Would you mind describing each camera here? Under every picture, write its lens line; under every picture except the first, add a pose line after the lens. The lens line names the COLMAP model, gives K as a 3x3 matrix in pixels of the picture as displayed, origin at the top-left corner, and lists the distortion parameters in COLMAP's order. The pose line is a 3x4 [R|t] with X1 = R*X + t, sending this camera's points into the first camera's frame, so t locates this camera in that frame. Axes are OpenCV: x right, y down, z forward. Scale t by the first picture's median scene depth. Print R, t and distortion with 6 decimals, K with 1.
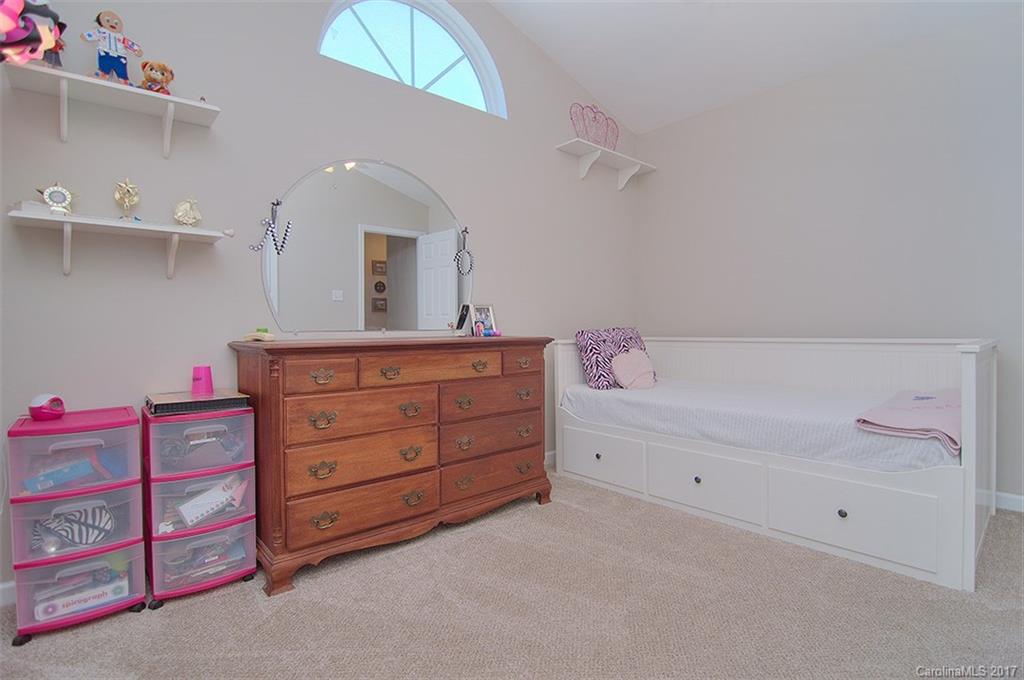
lens RADIAL K [[503.0, 0, 509.4], [0, 503.0, 345.2], [0, 0, 1]] dist [0.002806, -0.015156]
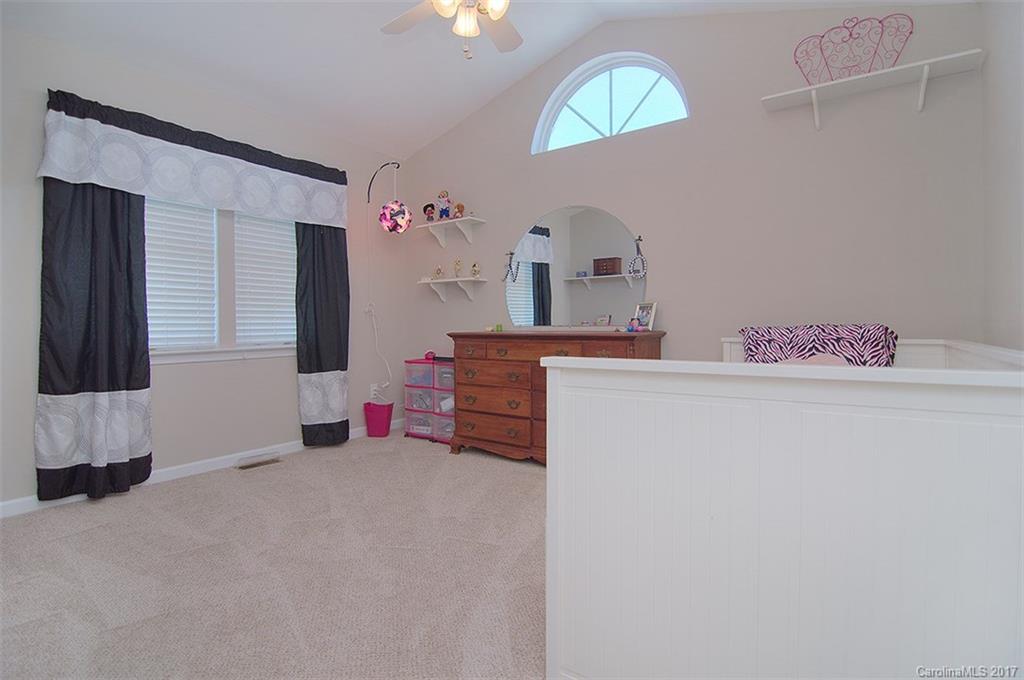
lens RADIAL K [[503.0, 0, 509.4], [0, 503.0, 345.2], [0, 0, 1]] dist [0.002806, -0.015156]
pose [[0.232235, 0.046154, -0.971564, 1.331597], [-0.027557, 0.998785, 0.040860, -0.034882], [0.972269, 0.017284, 0.233225, 0.619972]]
